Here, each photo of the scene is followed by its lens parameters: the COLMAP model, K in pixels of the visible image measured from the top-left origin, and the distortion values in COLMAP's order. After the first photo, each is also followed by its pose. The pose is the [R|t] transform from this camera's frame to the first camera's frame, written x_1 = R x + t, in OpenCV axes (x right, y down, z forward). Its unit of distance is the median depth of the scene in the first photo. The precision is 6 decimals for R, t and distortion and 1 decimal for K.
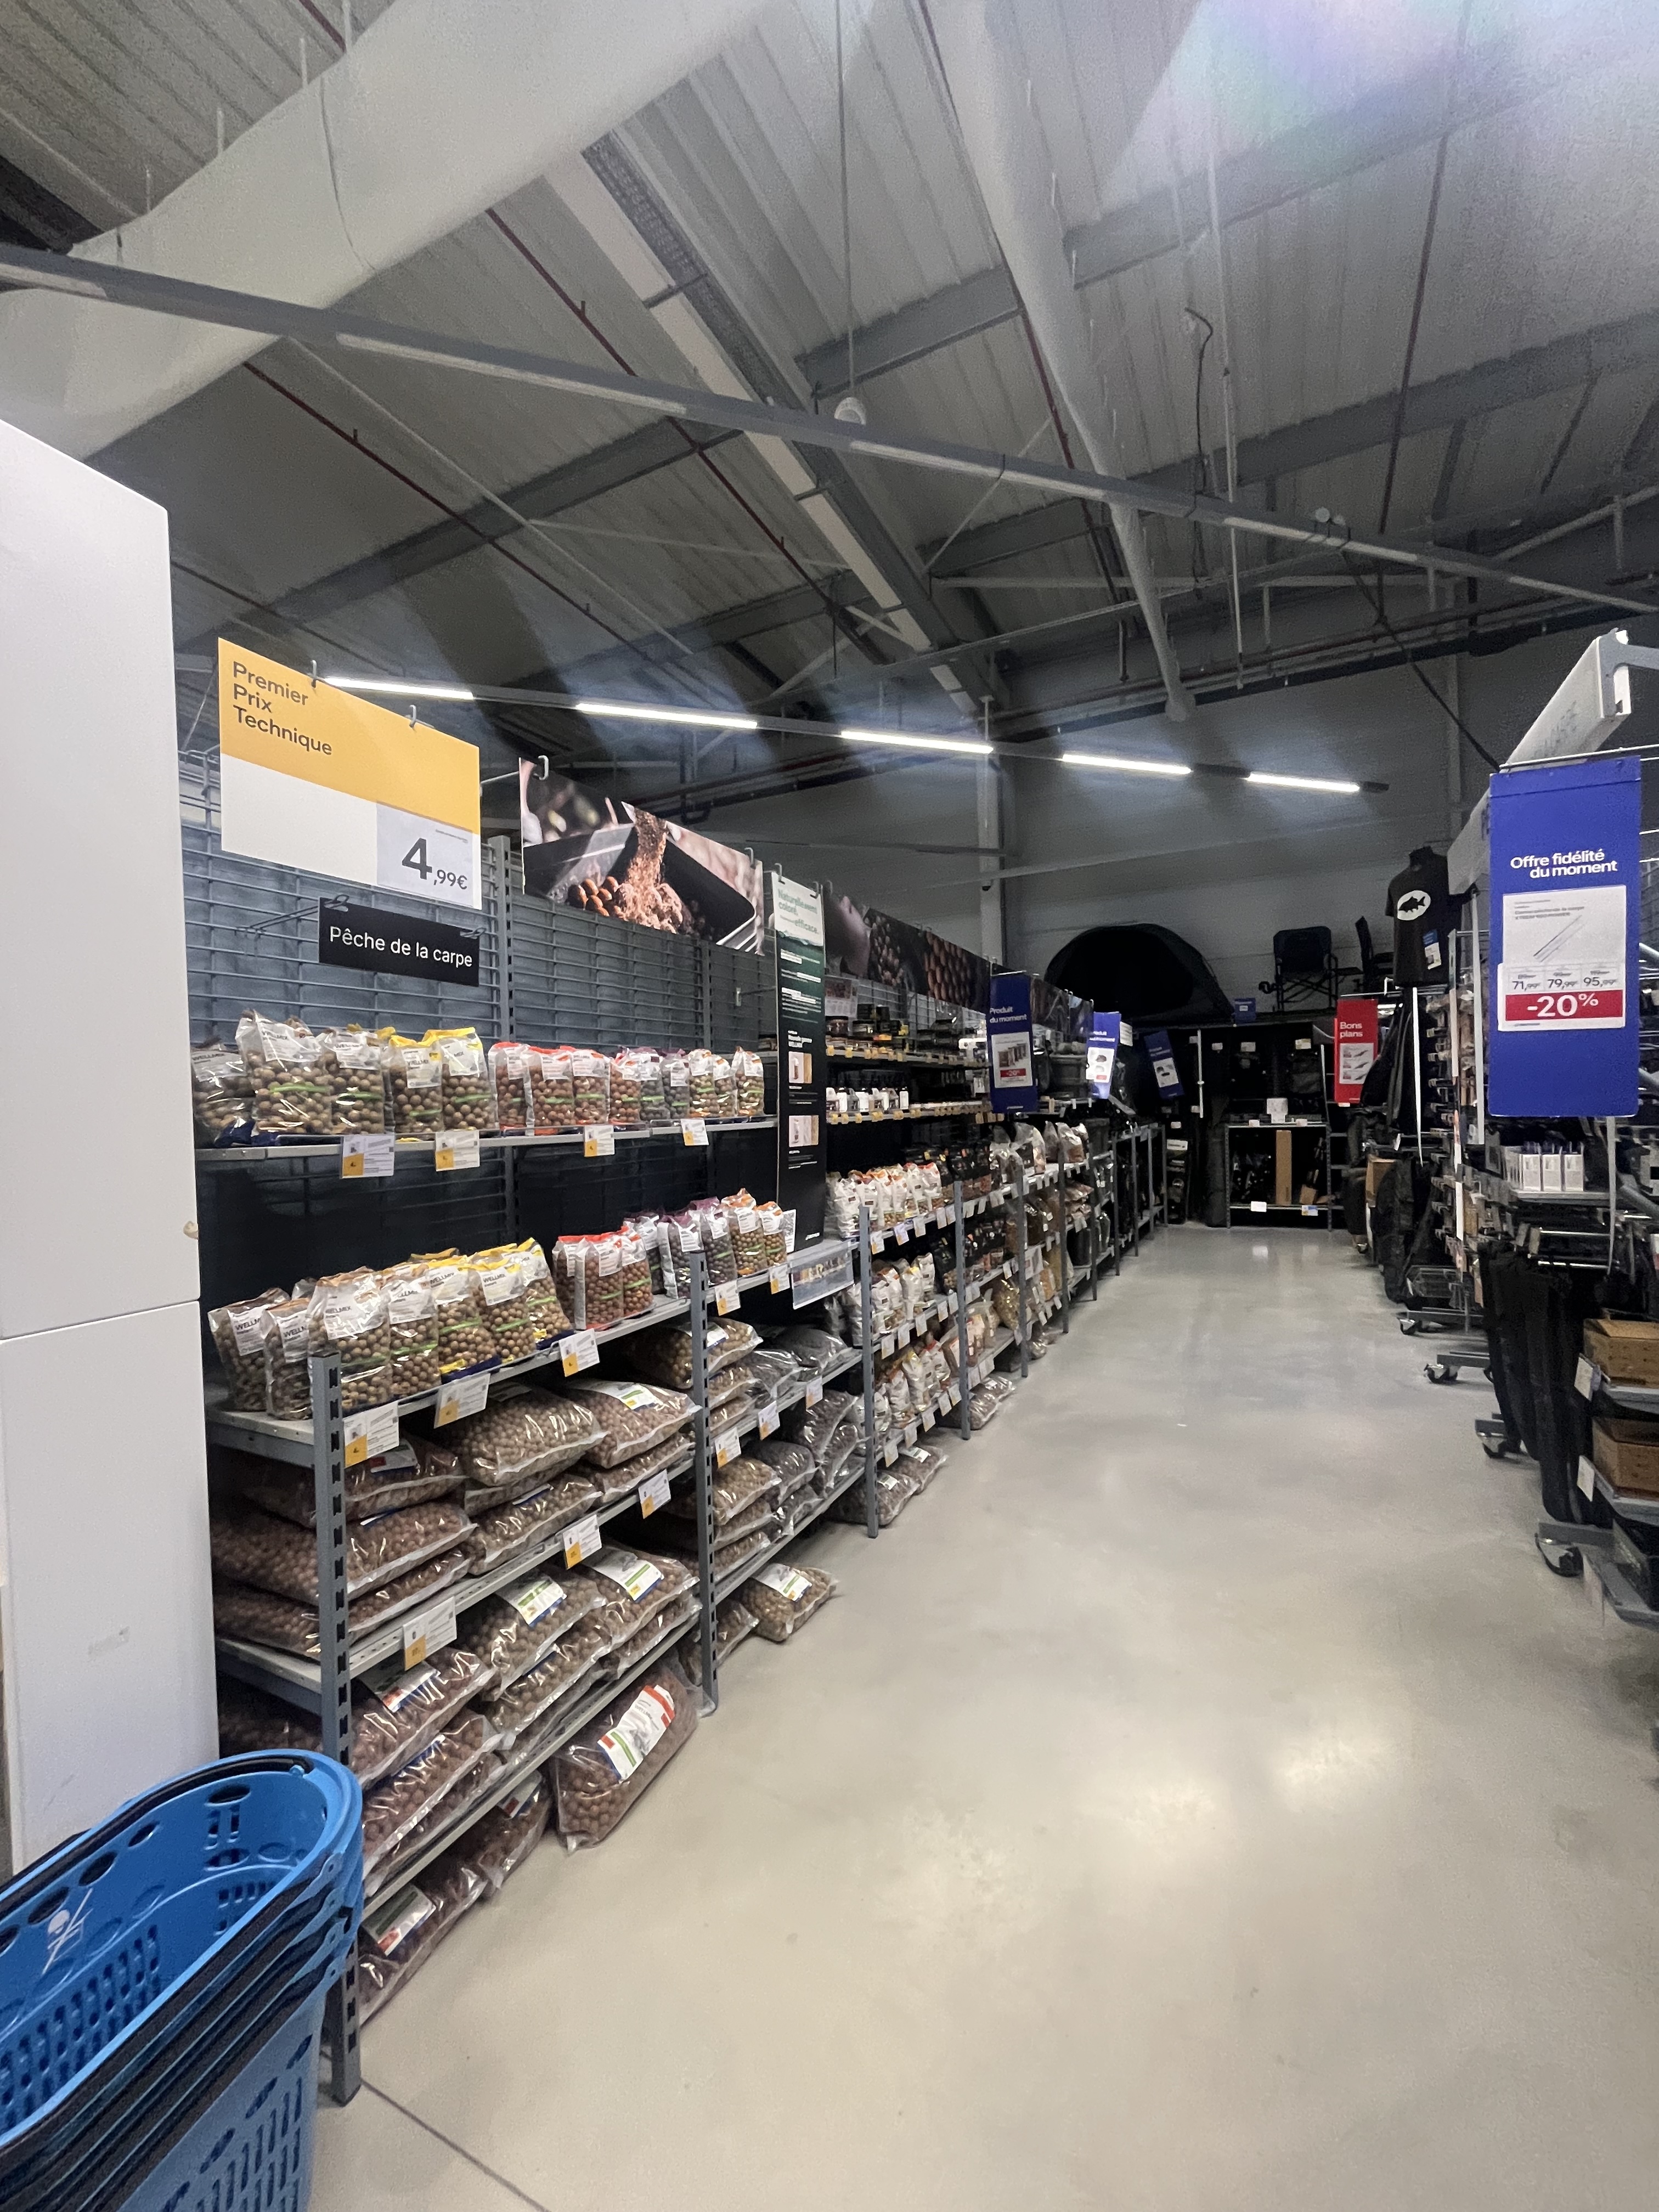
lens RADIAL K [[893.9, 0, 825.7], [0, 893.9, 1105.1], [0, 0, 1]] dist [-0.003748, 0.000936]
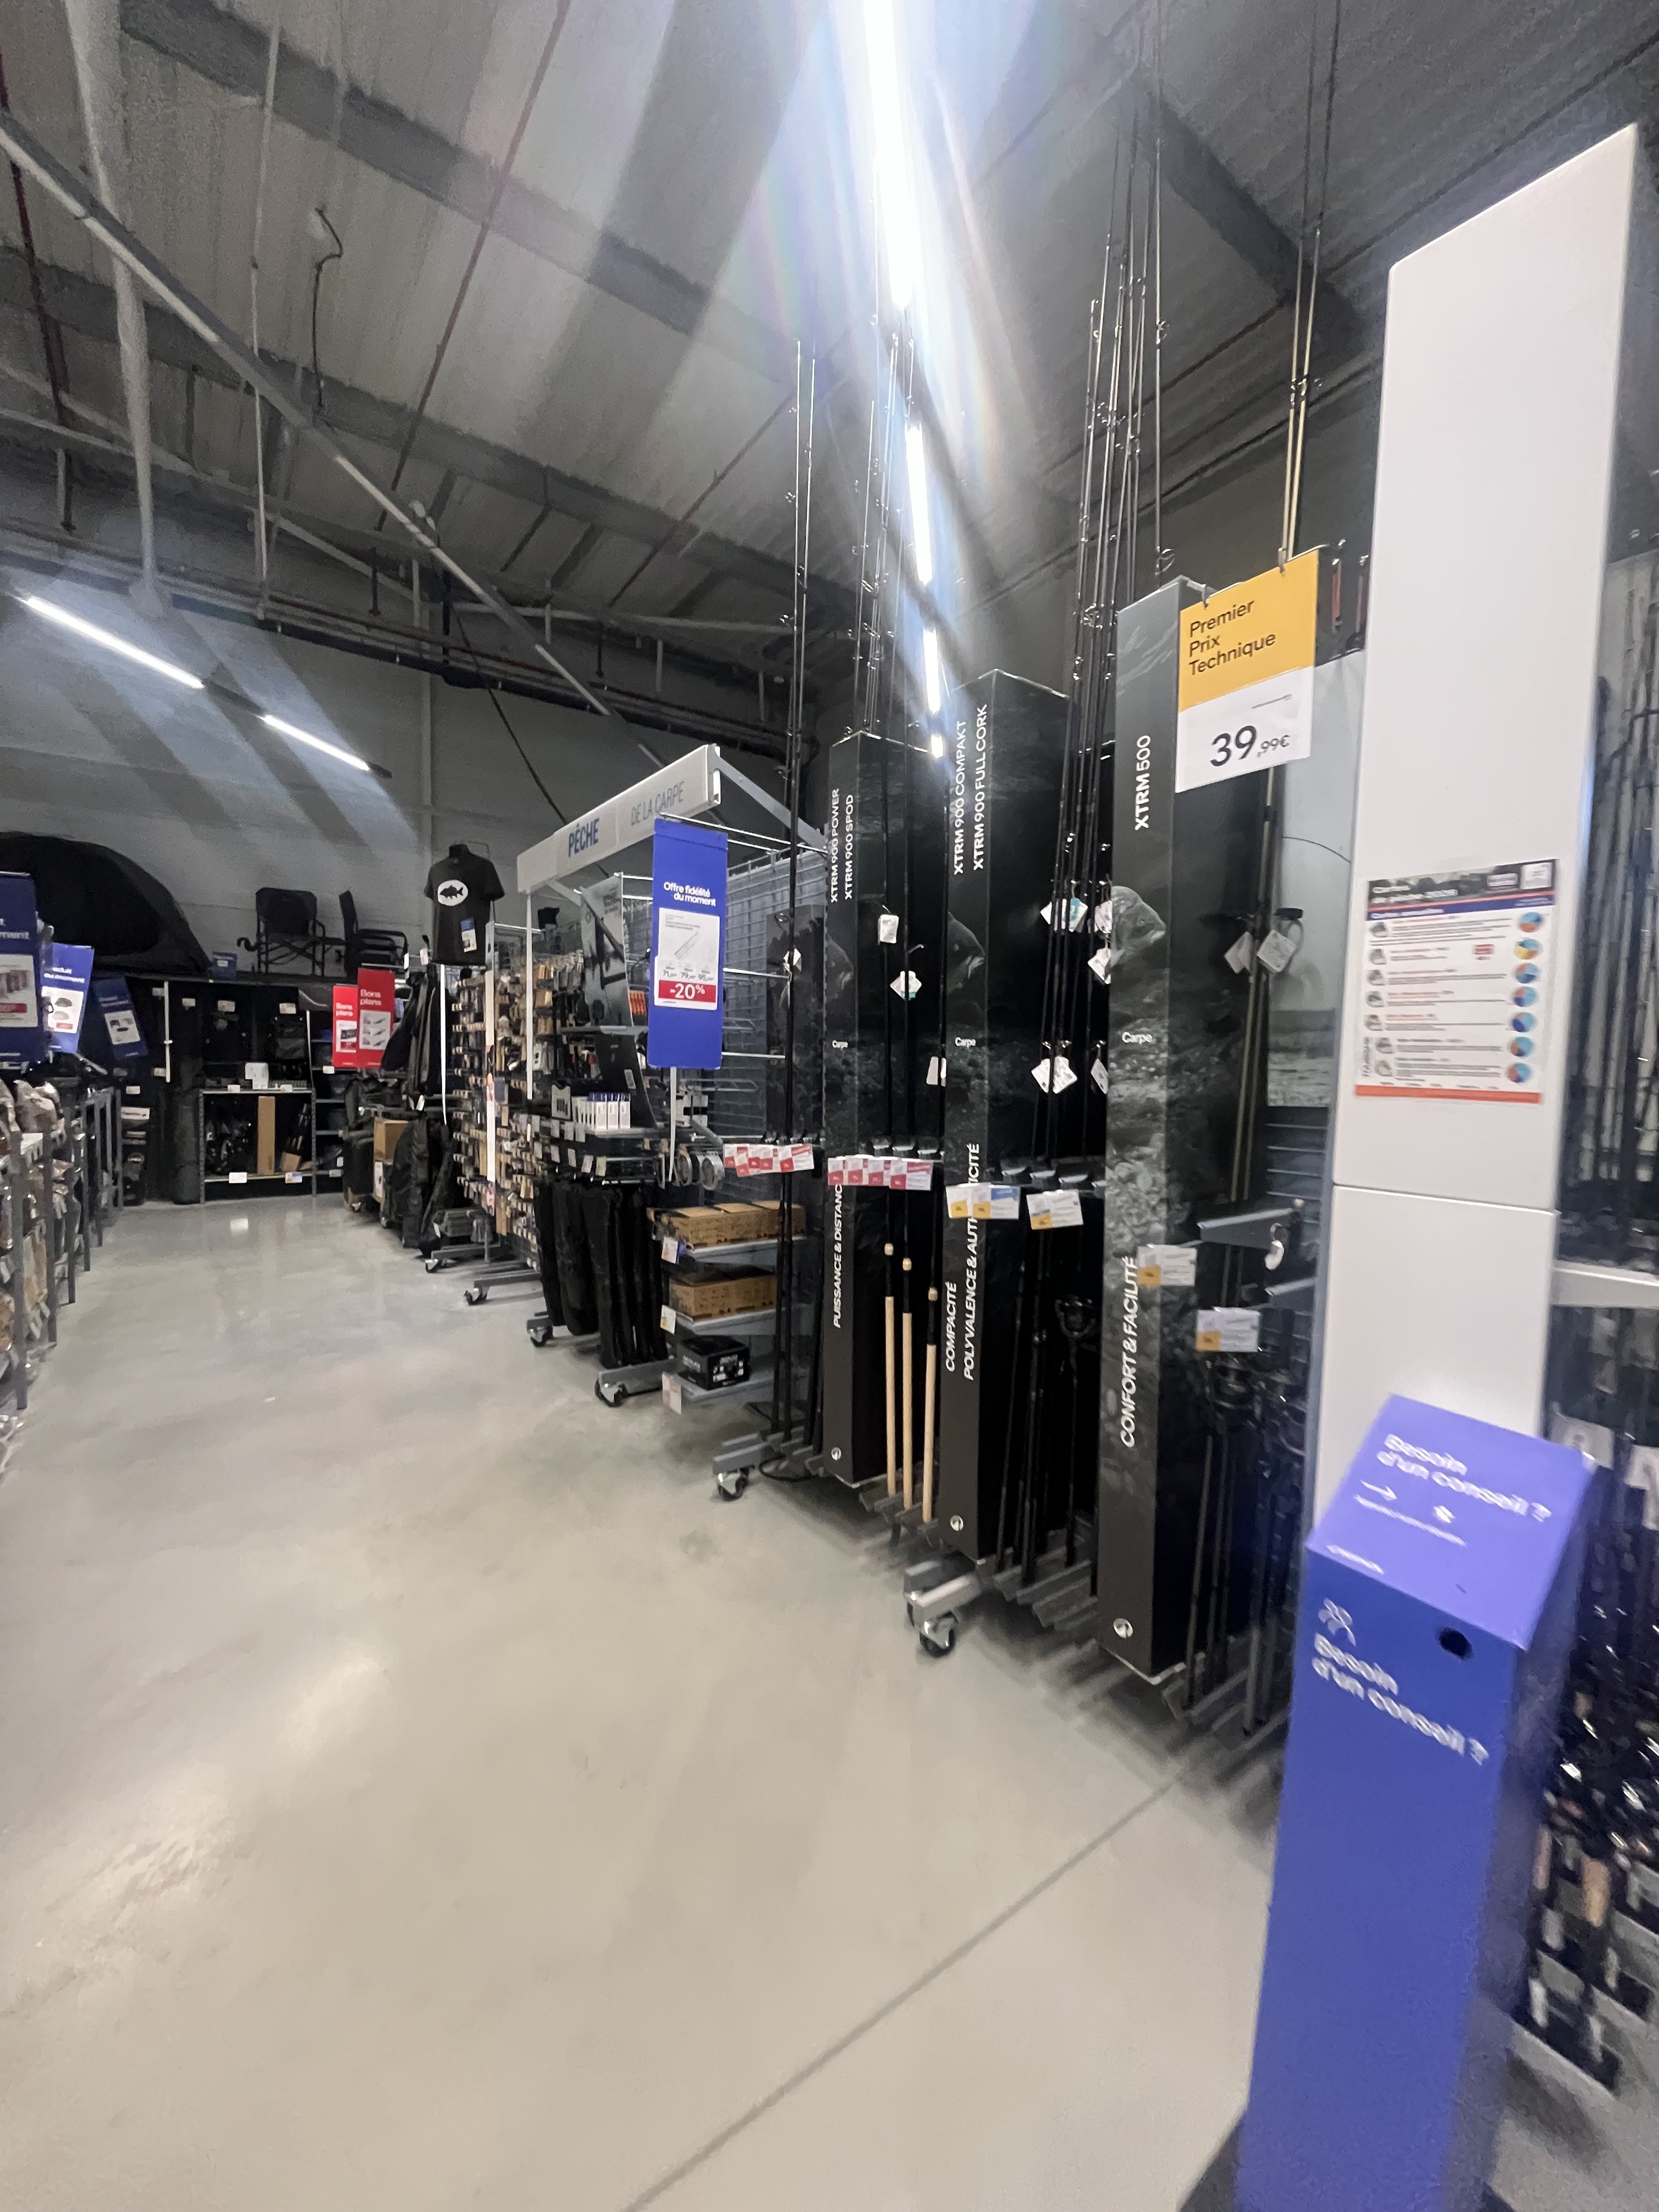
lens RADIAL K [[893.9, 0, 831.0], [0, 893.9, 1105.7], [0, 0, 1]] dist [-0.003748, 0.000936]
pose [[0.456824, -0.004095, 0.889548, -0.227069], [-0.023462, 0.999586, 0.016651, 0.027881], [-0.889247, -0.028477, 0.456539, 0.075965]]
